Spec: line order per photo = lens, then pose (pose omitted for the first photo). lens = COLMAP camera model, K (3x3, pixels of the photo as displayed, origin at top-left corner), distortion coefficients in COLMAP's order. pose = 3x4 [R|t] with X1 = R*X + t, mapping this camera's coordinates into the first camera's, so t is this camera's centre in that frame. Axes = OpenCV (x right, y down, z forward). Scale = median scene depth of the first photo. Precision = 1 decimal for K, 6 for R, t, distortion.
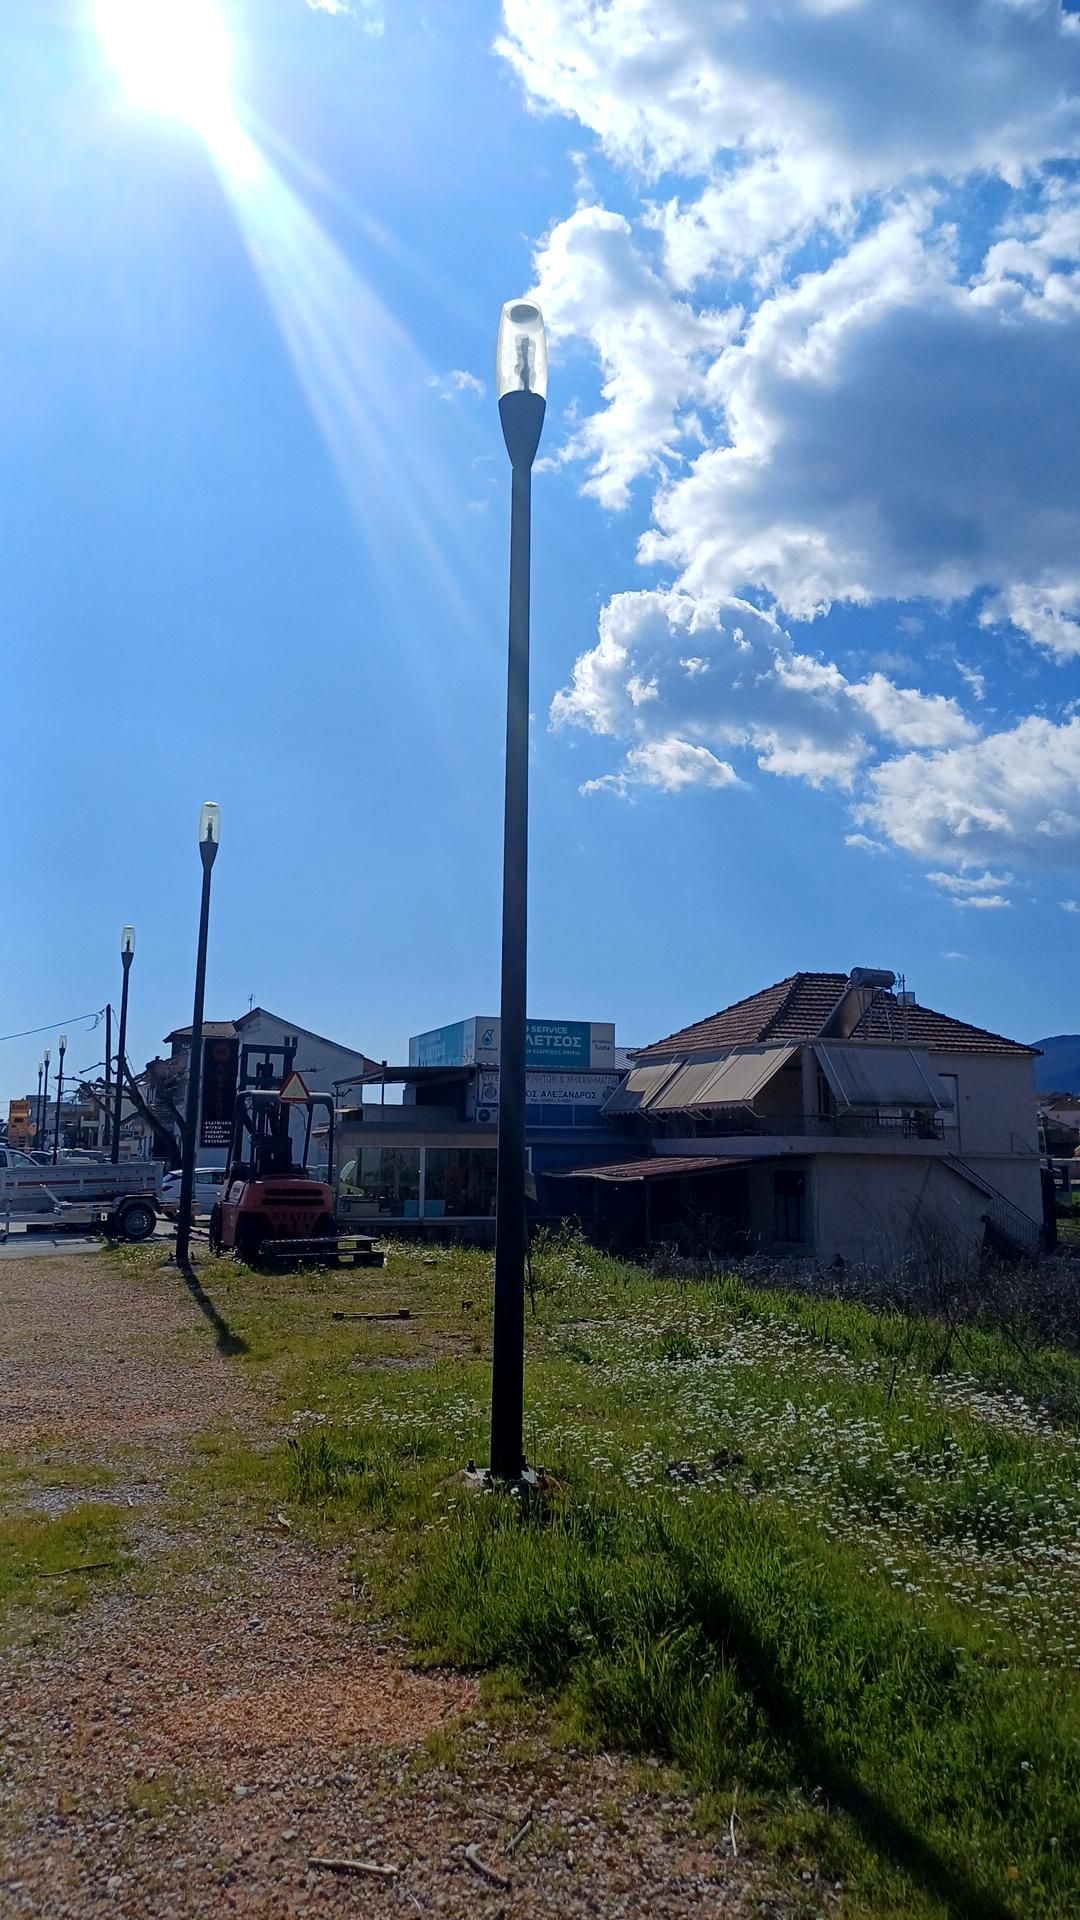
lens RADIAL K [[1434.0, 0, 508.9], [0, 1434.0, 913.4], [0, 0, 1]] dist [0.096322, -0.080386]
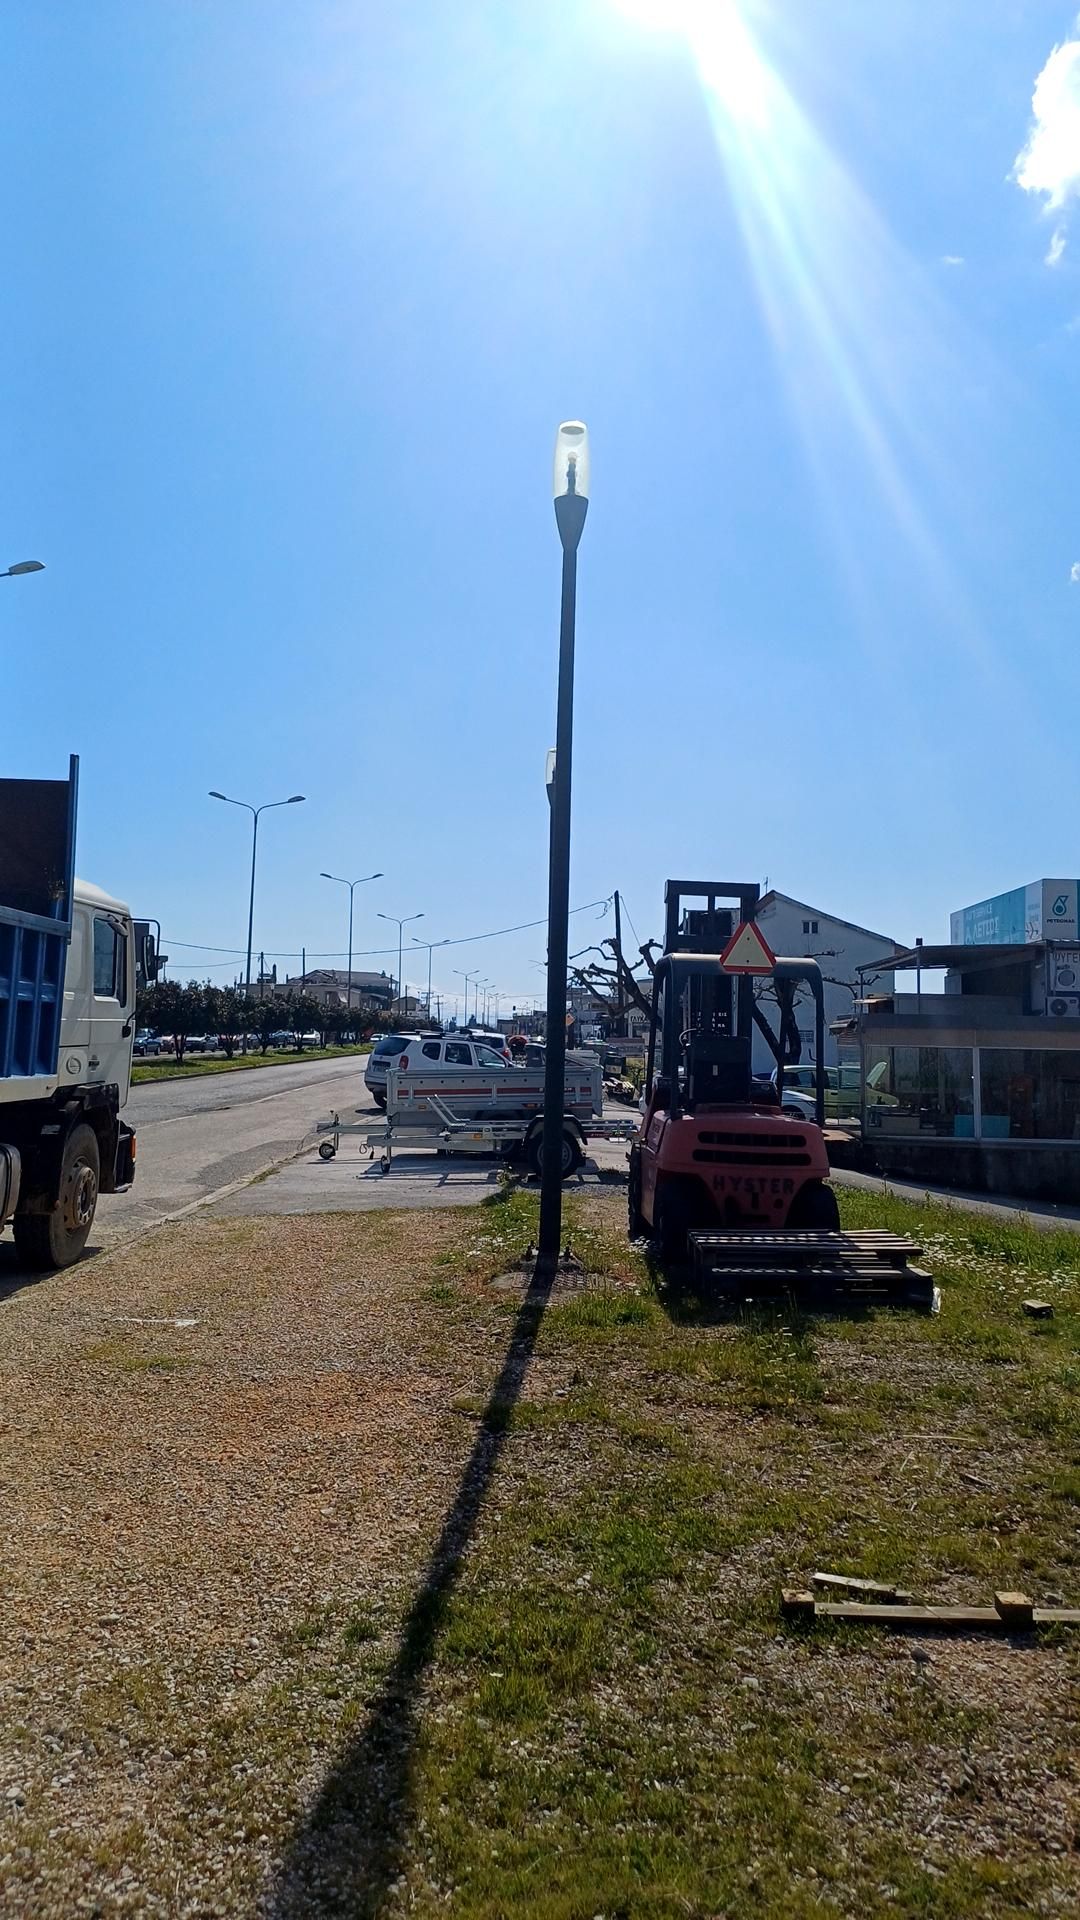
lens RADIAL K [[1434.0, 0, 508.9], [0, 1434.0, 913.4], [0, 0, 1]] dist [0.096322, -0.080386]
pose [[0.934715, -0.024743, -0.354535, -0.015249], [0.050575, 0.996682, 0.063779, 0.026172], [0.351780, -0.077546, 0.932865, 0.175343]]
